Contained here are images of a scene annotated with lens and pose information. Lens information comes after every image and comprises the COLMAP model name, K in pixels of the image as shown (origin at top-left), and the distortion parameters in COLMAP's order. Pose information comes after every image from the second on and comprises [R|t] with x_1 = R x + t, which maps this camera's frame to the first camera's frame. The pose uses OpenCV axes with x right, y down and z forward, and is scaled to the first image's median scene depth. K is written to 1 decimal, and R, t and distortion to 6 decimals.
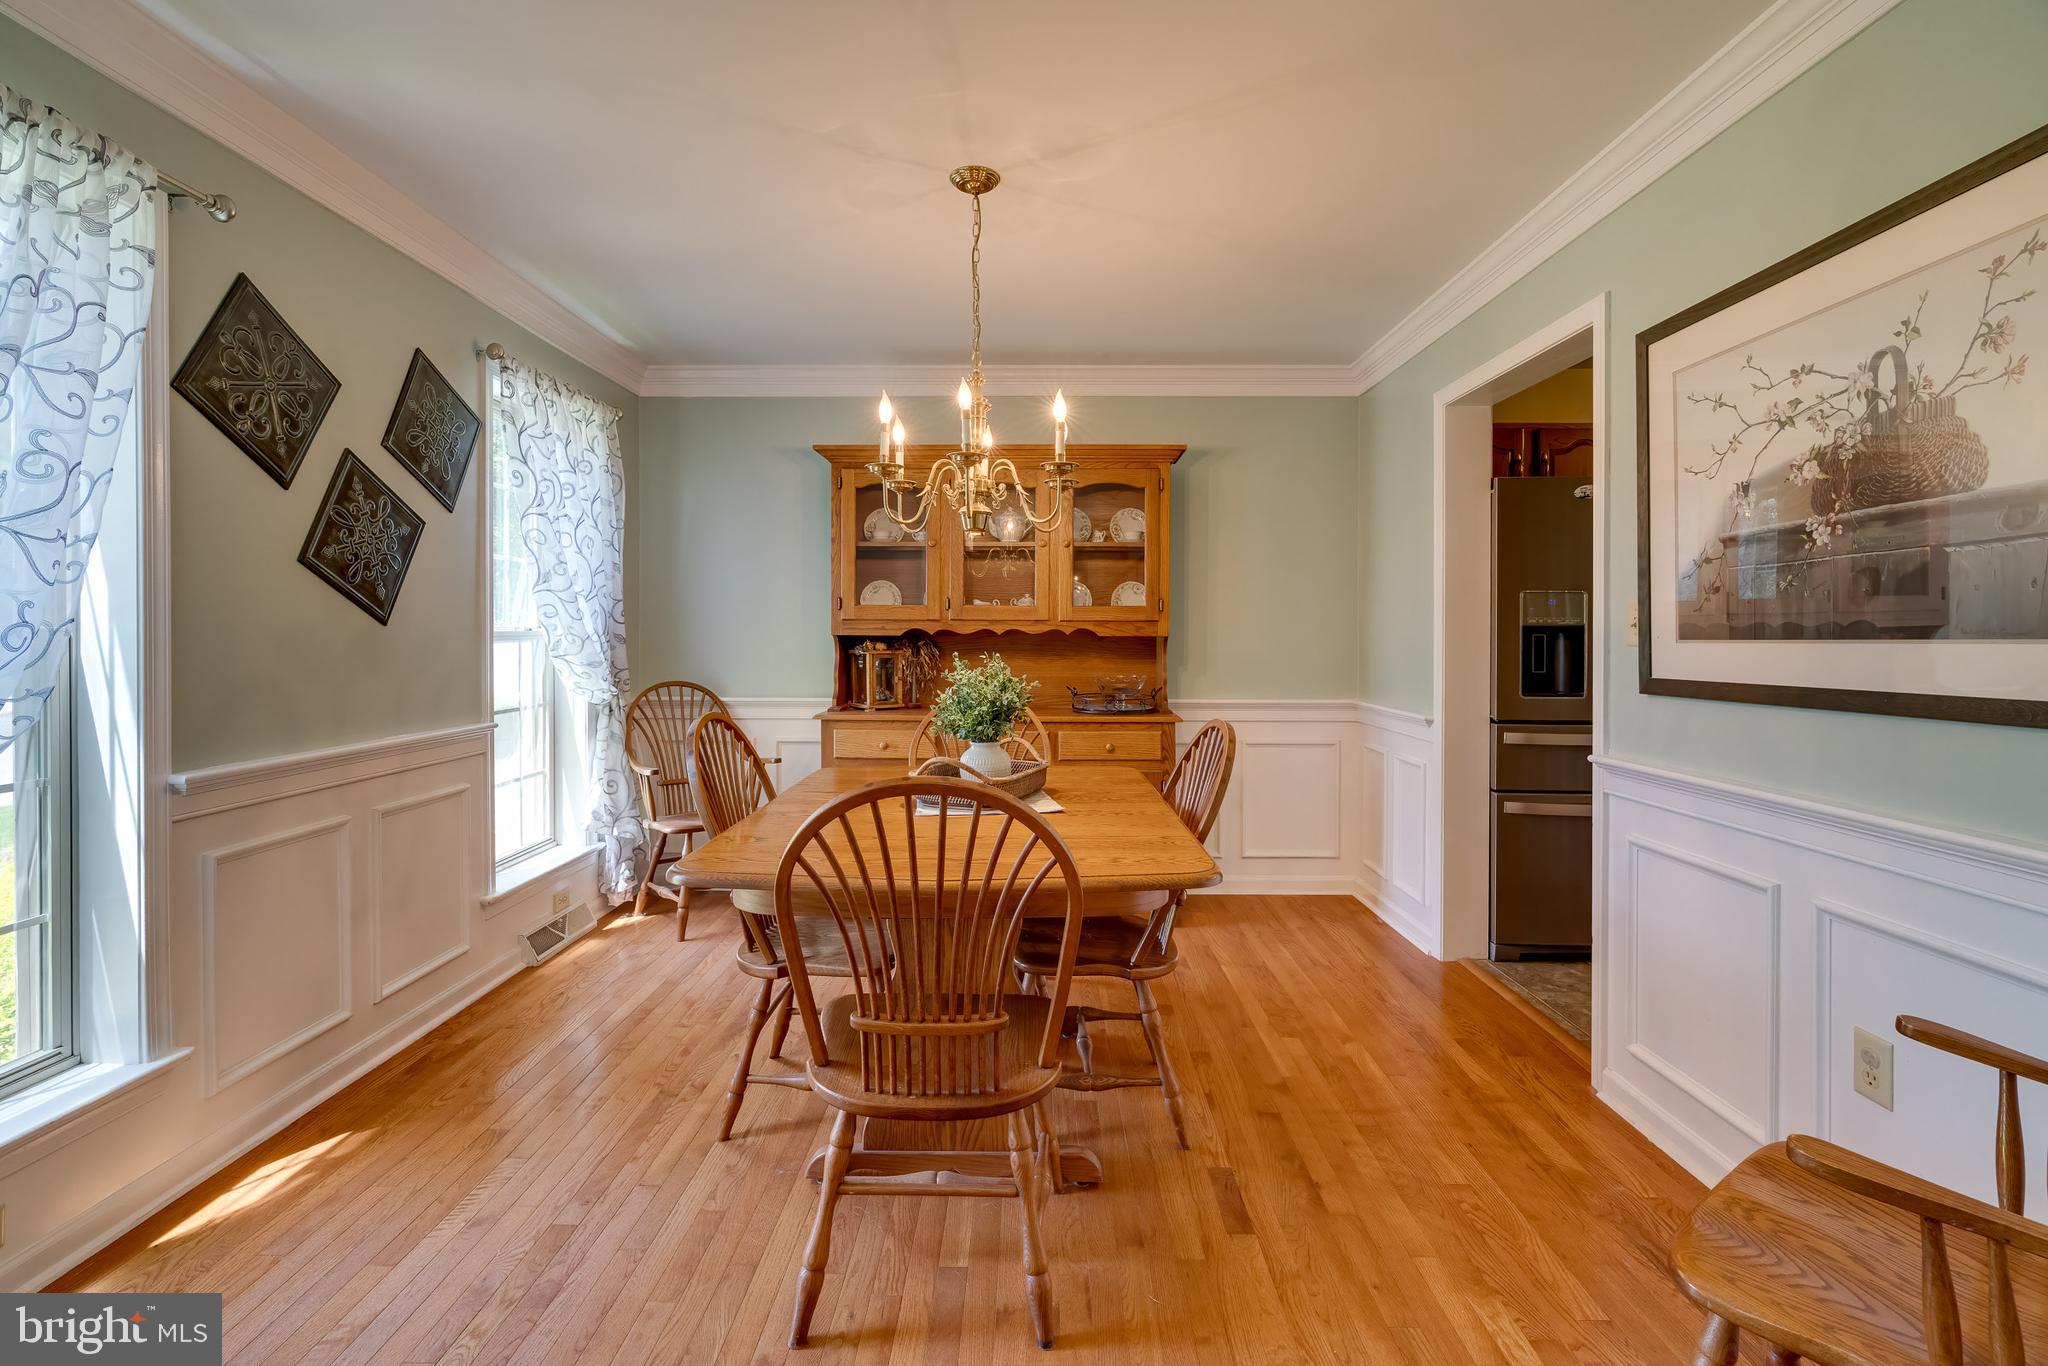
lens RADIAL K [[1018.7, 0, 999.1], [0, 1018.7, 635.9], [0, 0, 1]] dist [-0.013282, 0.004883]
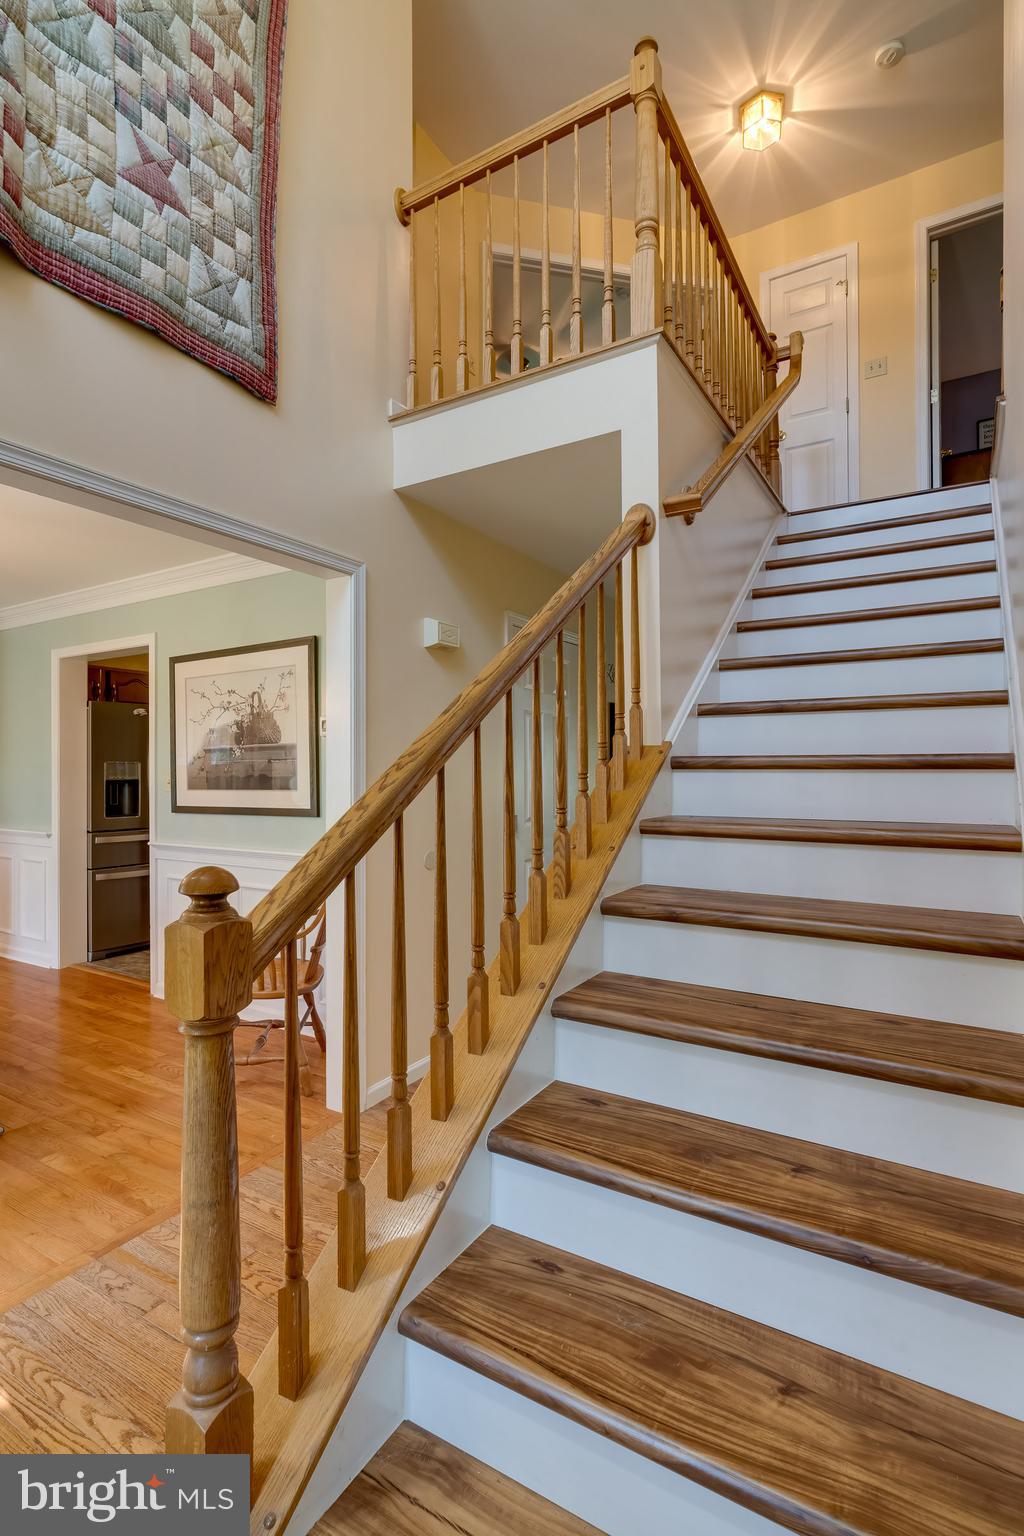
lens RADIAL K [[707.7, 0, 594.5], [0, 707.7, 765.5], [0, 0, 1]] dist [-0.013998, 0.006746]
pose [[0.429615, -0.001256, 0.903011, -0.381562], [0.008280, 0.999962, -0.002548, -0.036390], [-0.902974, 0.008571, 0.429609, -0.529909]]
